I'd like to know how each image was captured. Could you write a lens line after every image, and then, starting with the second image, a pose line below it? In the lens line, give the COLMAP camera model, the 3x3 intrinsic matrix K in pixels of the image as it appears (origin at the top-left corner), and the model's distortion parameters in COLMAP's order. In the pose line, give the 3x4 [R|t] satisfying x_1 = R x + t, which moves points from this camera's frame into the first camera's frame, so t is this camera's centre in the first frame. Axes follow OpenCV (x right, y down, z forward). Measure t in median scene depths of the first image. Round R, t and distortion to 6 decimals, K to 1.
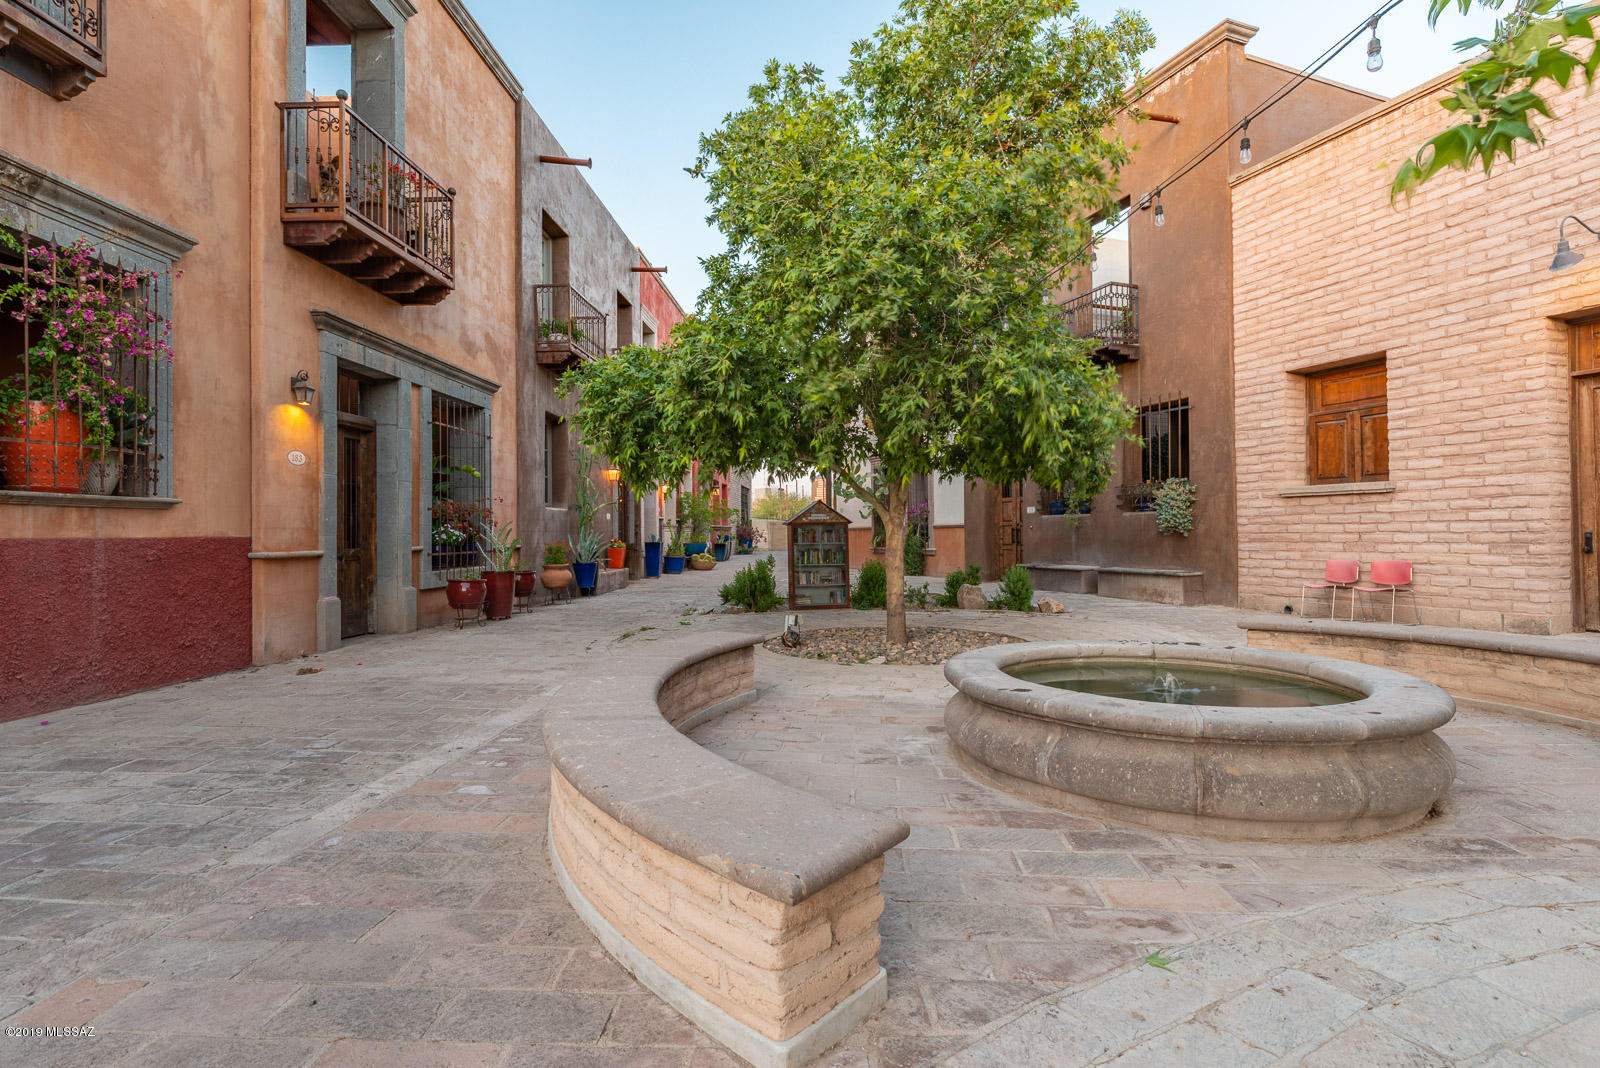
lens RADIAL K [[760.4, 0, 799.1], [0, 760.4, 535.0], [0, 0, 1]] dist [0.000267, 0.000005]
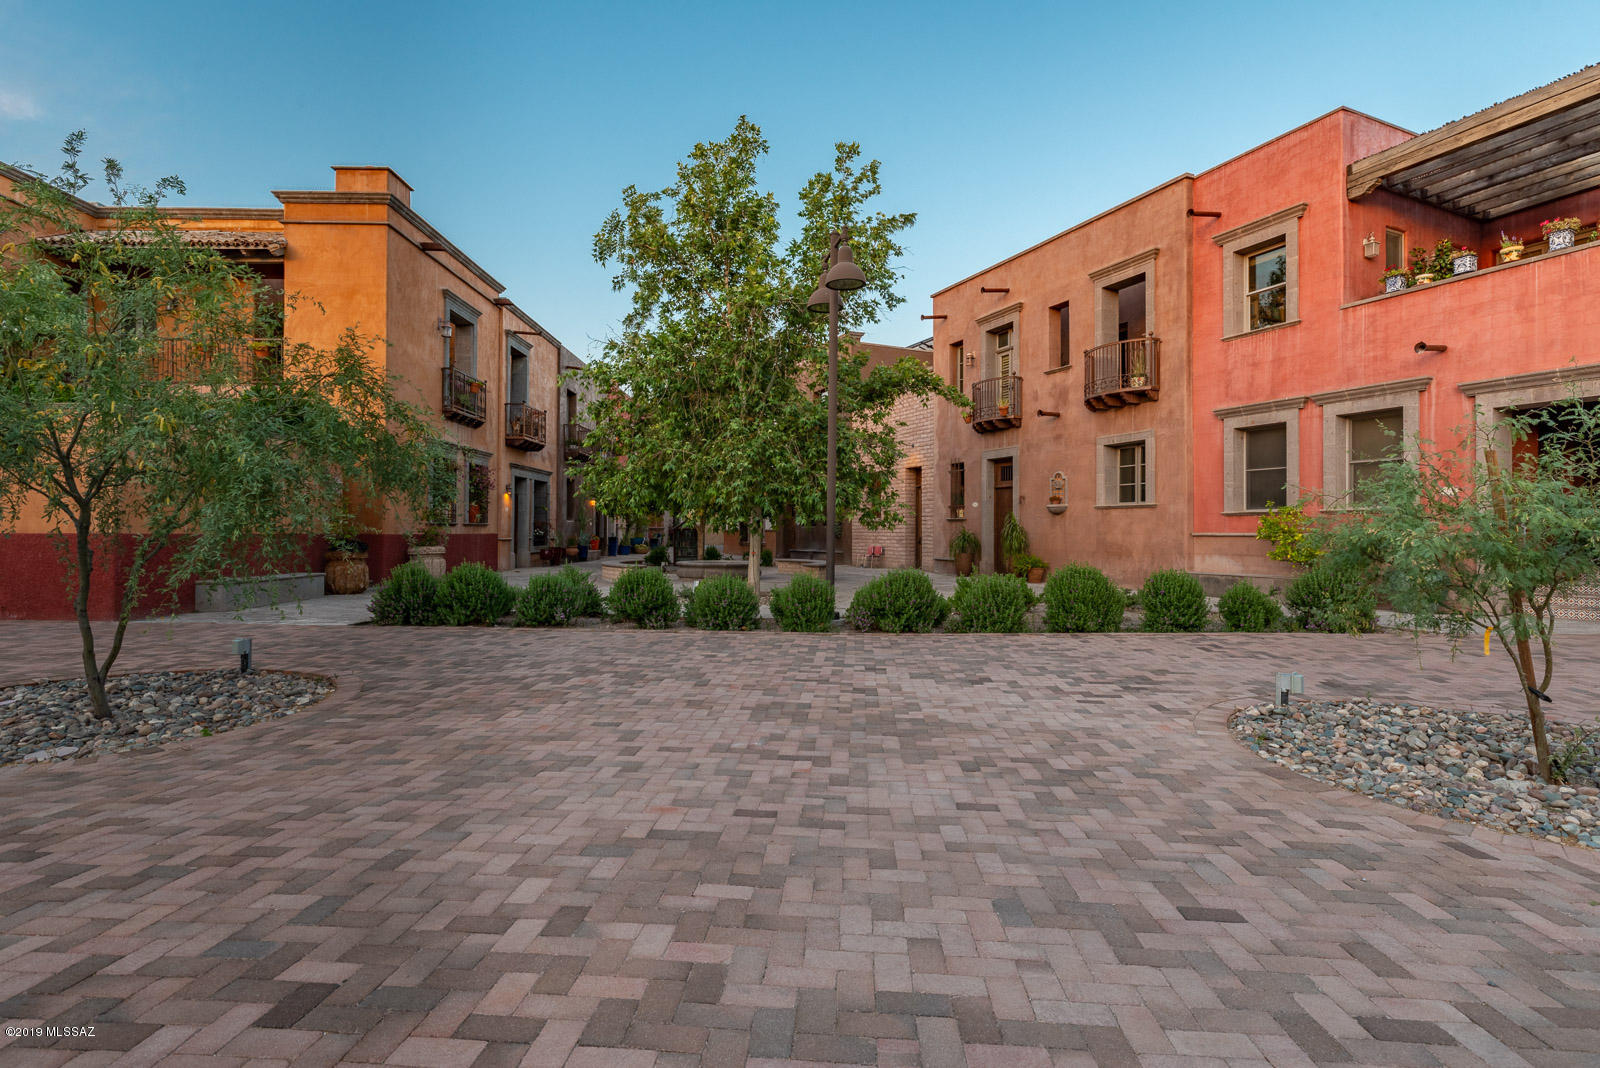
lens RADIAL K [[760.4, 0, 801.2], [0, 760.4, 532.9], [0, 0, 1]] dist [0.000267, 0.000005]
pose [[0.997923, 0.016305, 0.062316, 0.237148], [-0.016310, 0.999867, -0.000427, -0.011931], [-0.062315, -0.000590, 0.998056, -1.386118]]
